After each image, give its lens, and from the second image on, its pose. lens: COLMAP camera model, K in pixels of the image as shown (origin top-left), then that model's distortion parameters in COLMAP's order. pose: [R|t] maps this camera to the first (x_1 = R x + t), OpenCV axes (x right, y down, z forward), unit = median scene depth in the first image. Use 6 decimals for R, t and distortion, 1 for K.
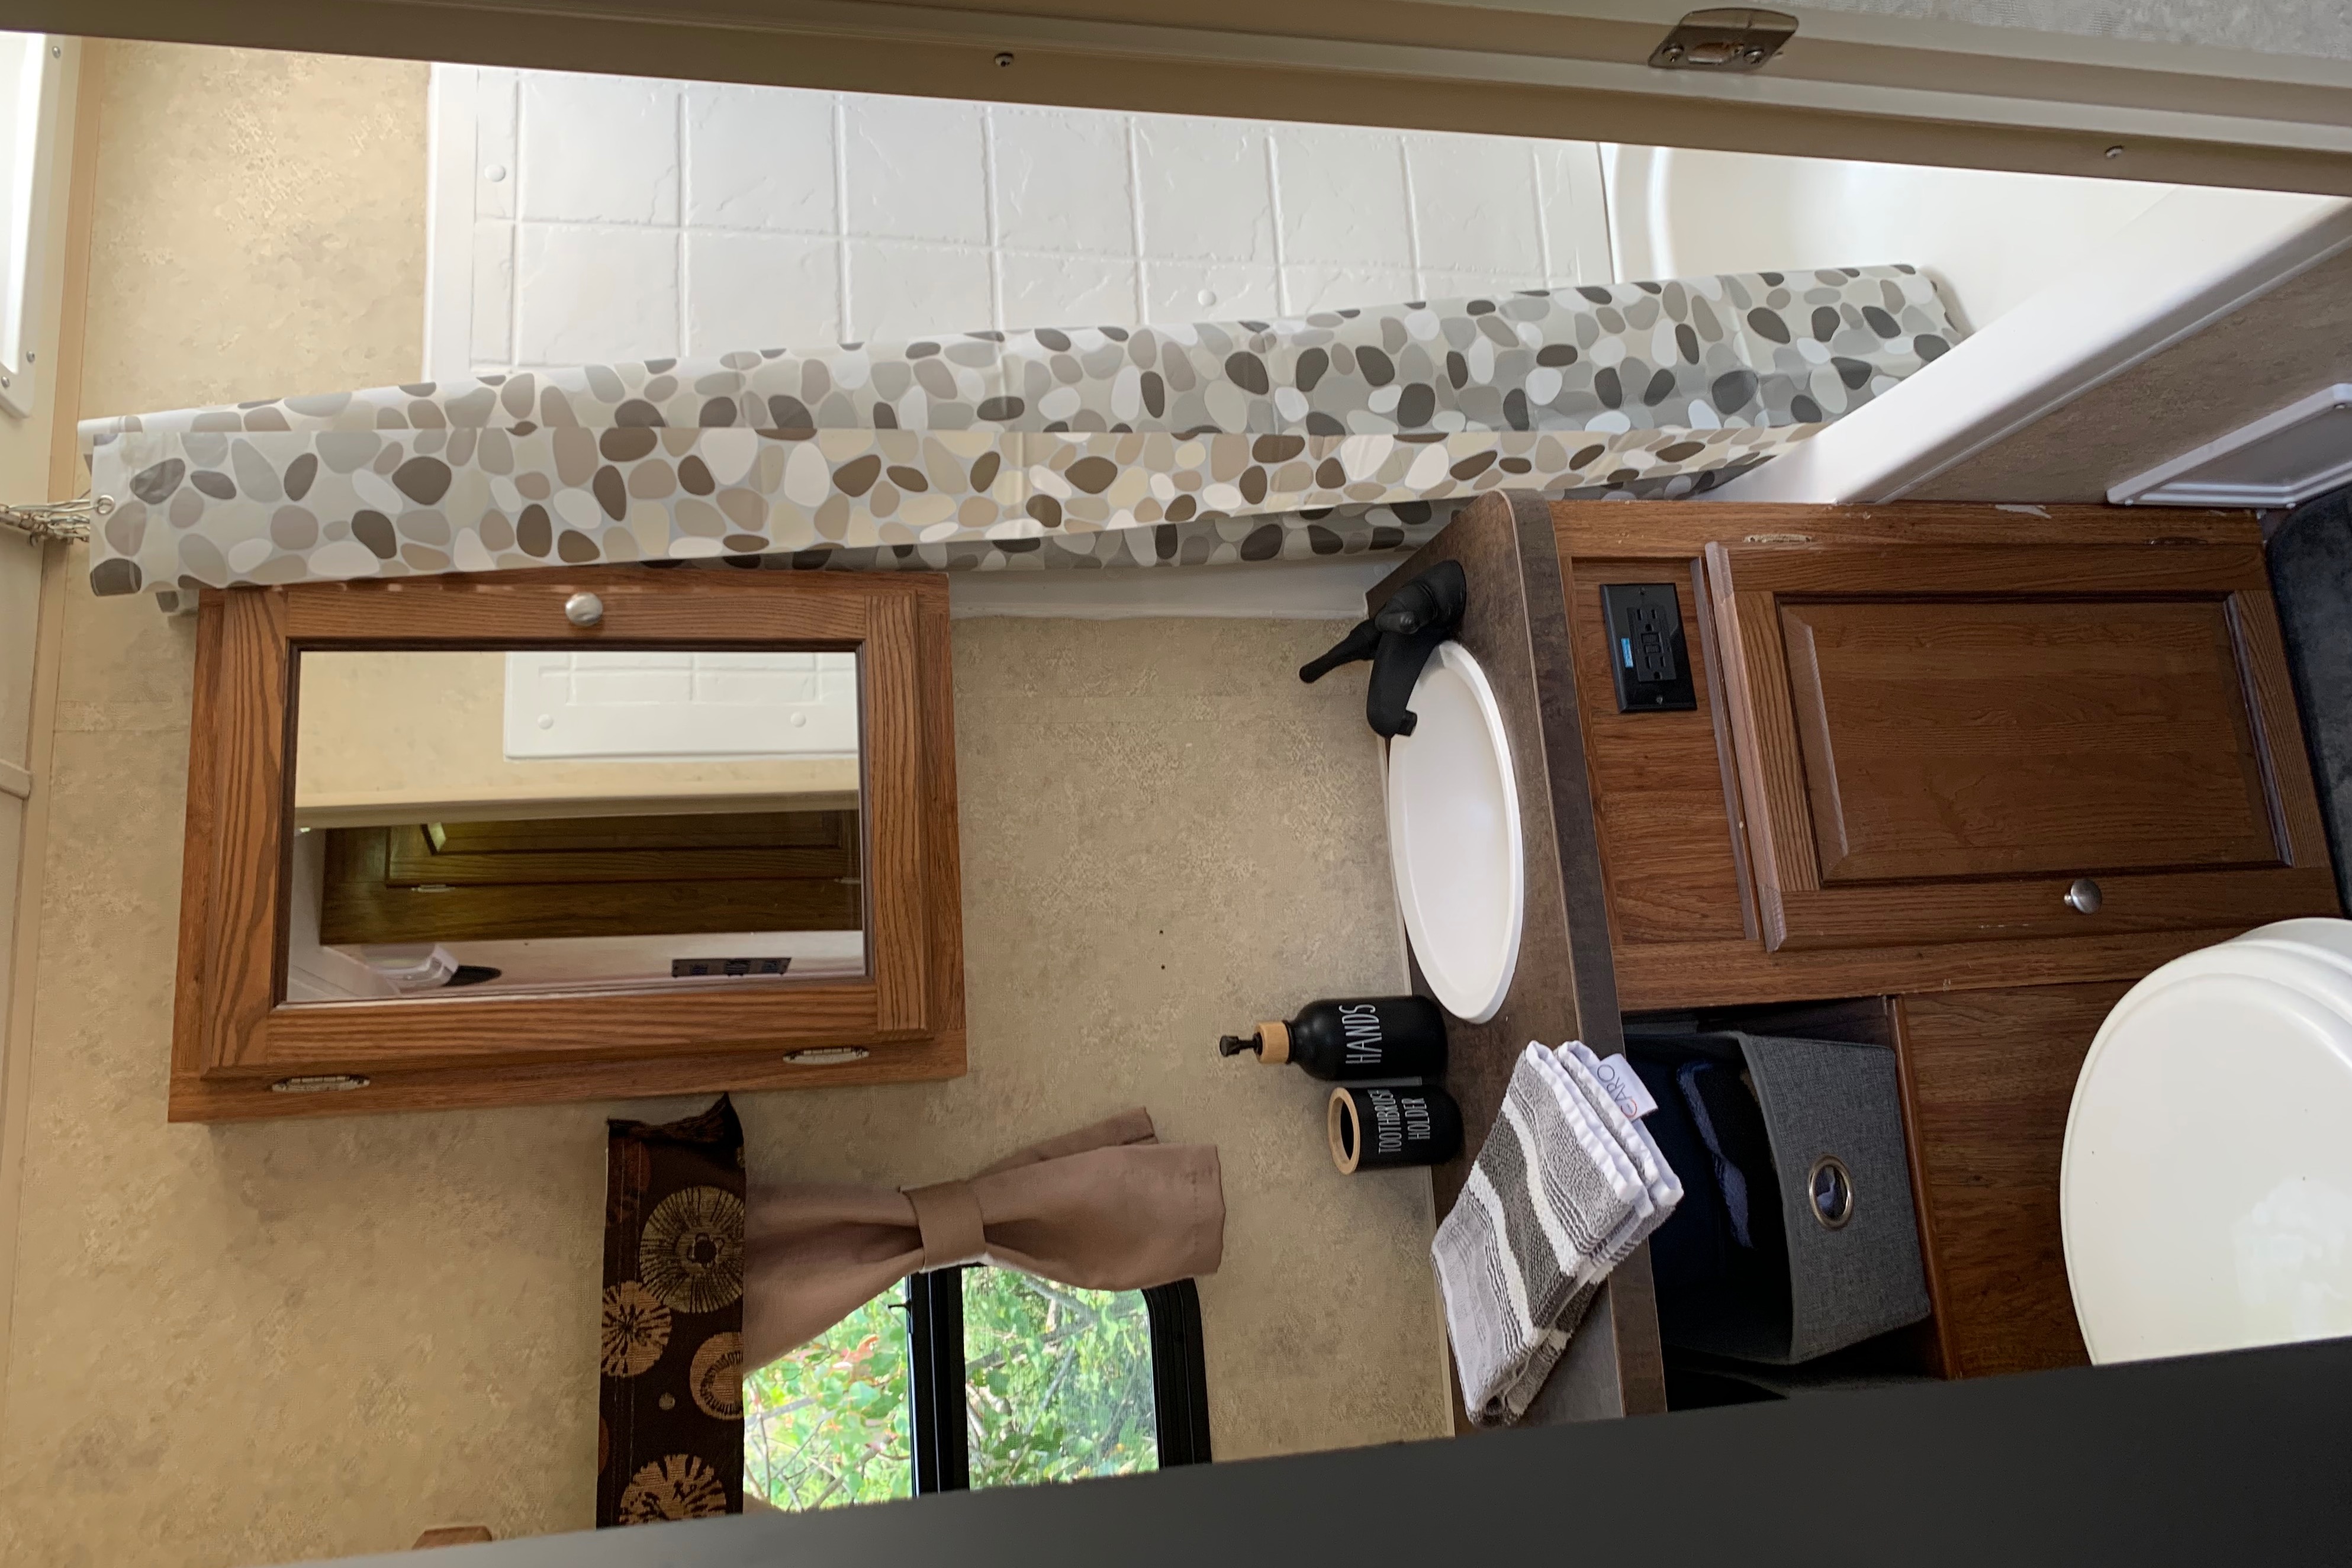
lens RADIAL K [[1817.1, 0, 1183.9], [0, 1817.1, 636.0], [0, 0, 1]] dist [0.100435, -0.177298]
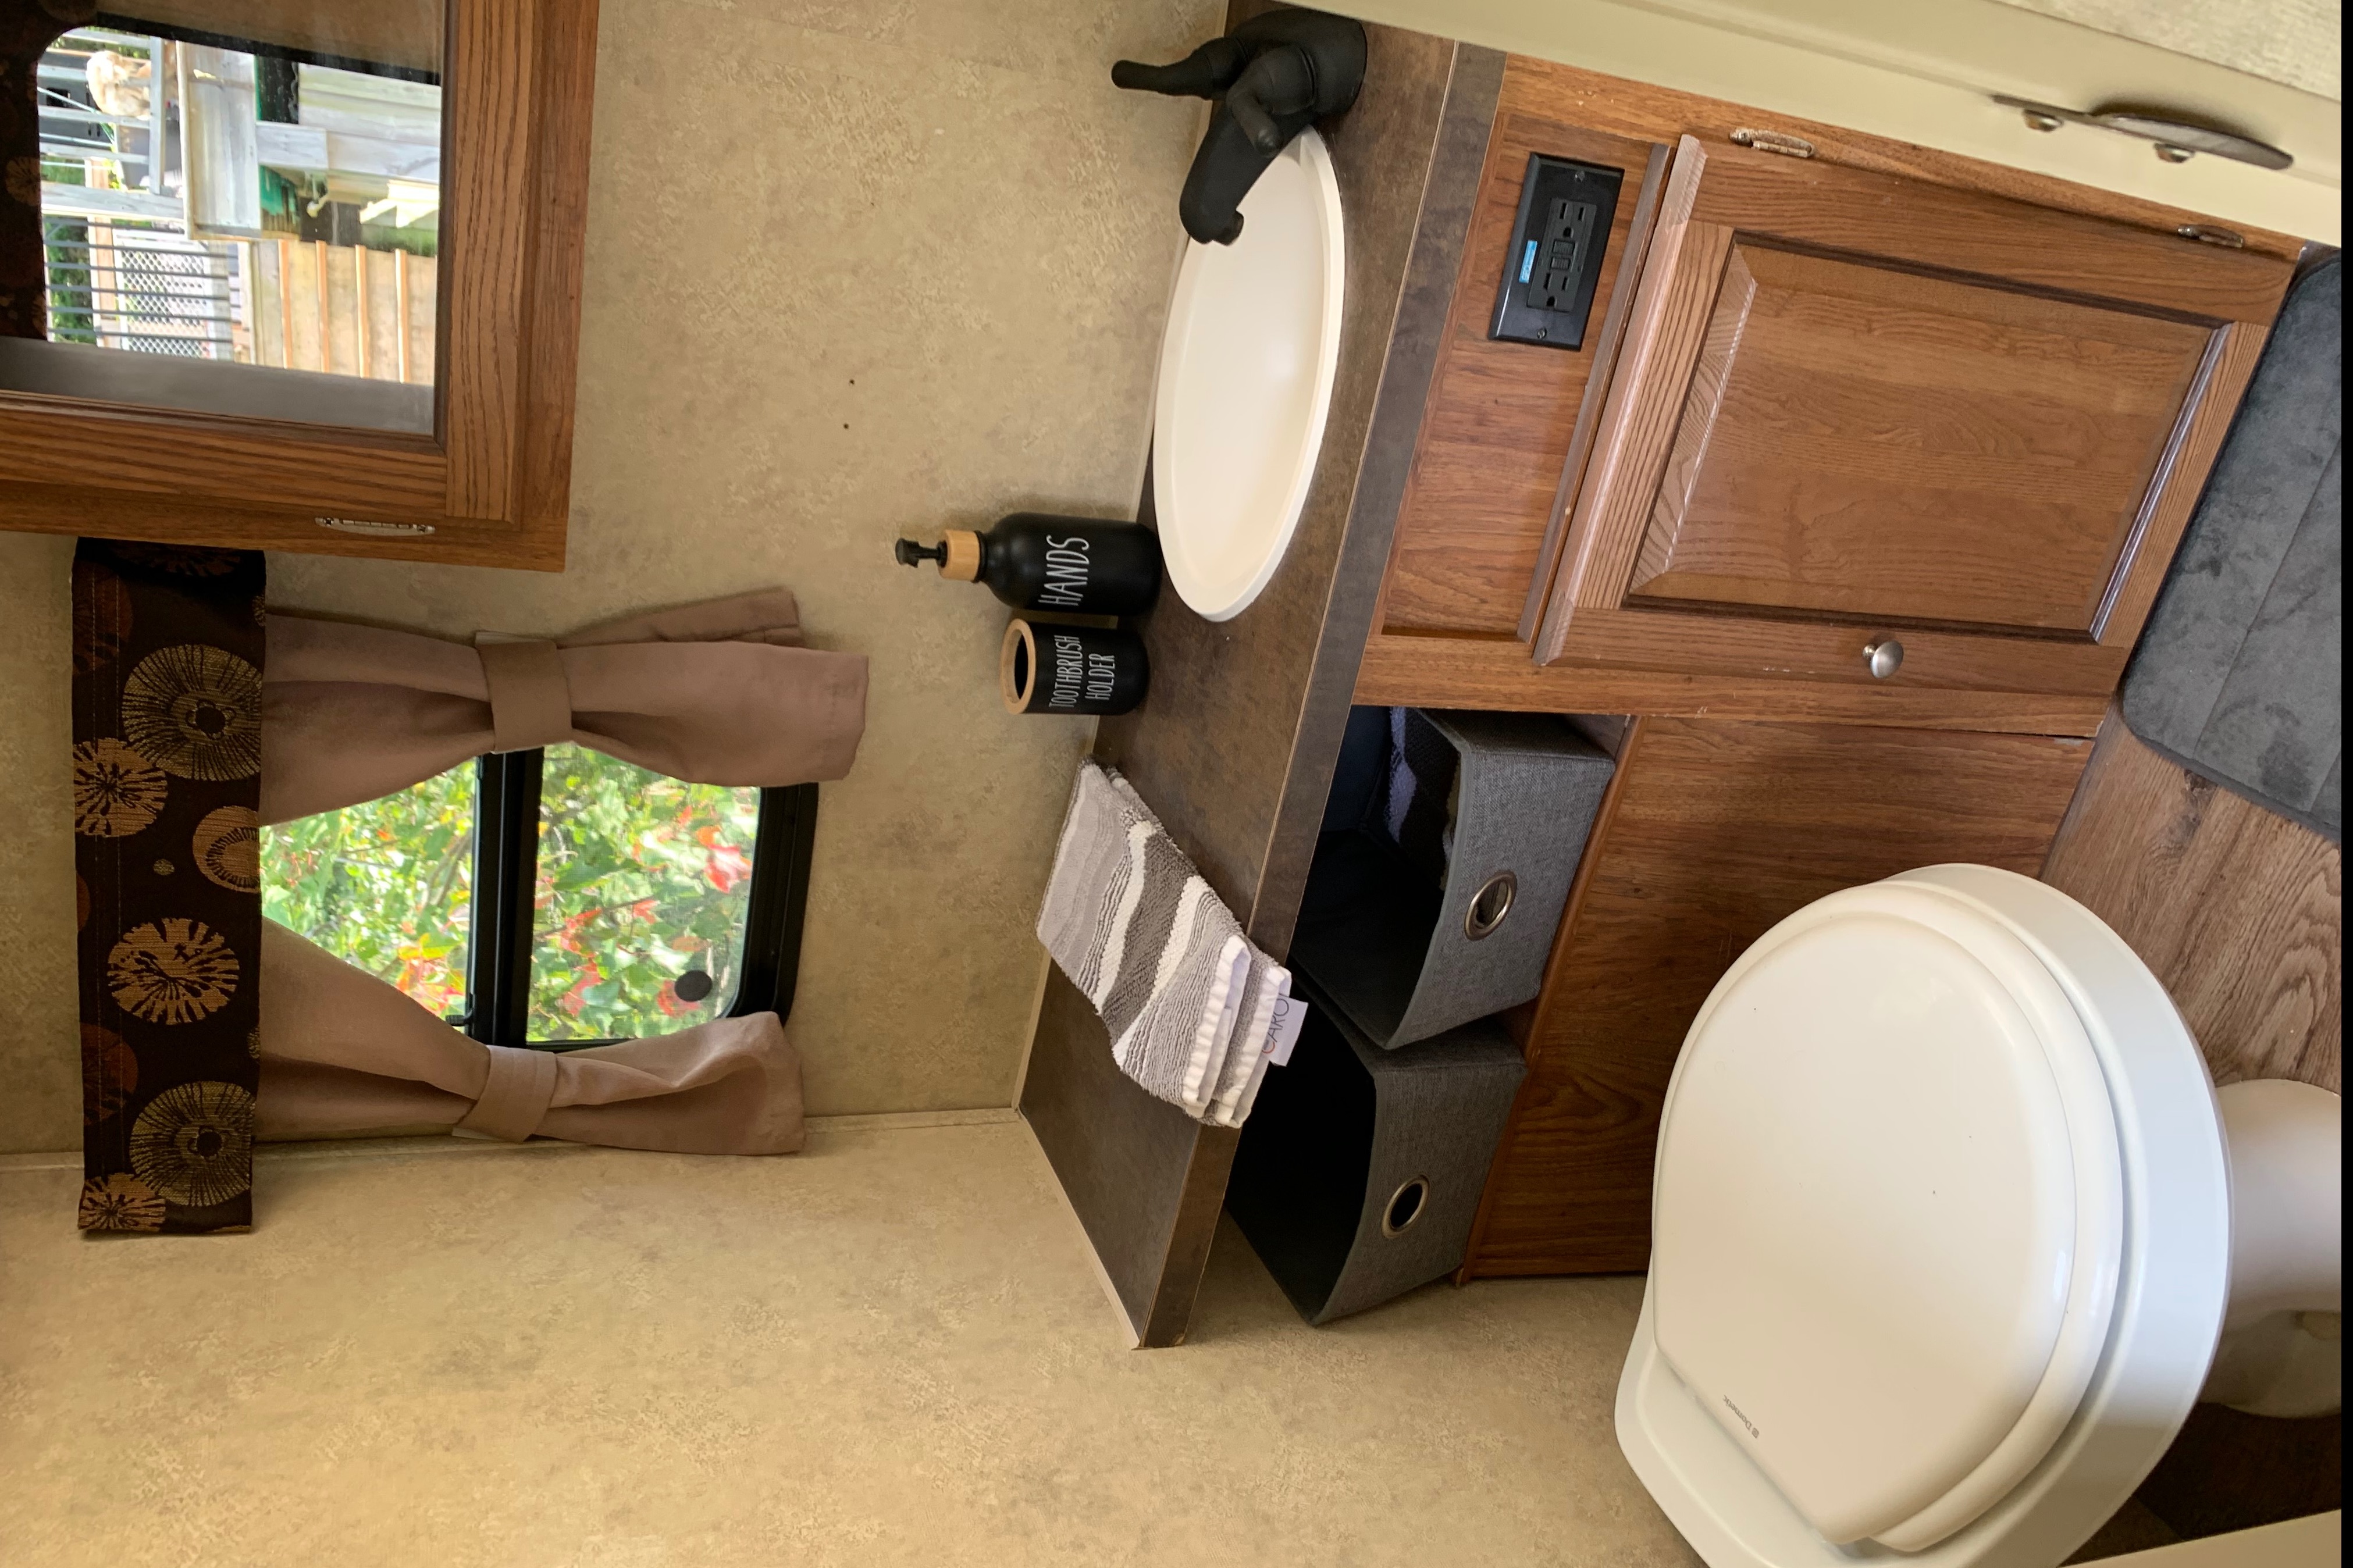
lens RADIAL K [[1839.7, 0, 1231.7], [0, 1839.7, 791.3], [0, 0, 1]] dist [0.009187, 0.007066]
pose [[0.952949, 0.186543, 0.238935, -0.014083], [-0.296063, 0.741977, 0.601512, -0.249781], [-0.065076, -0.643950, 0.762295, 0.289632]]
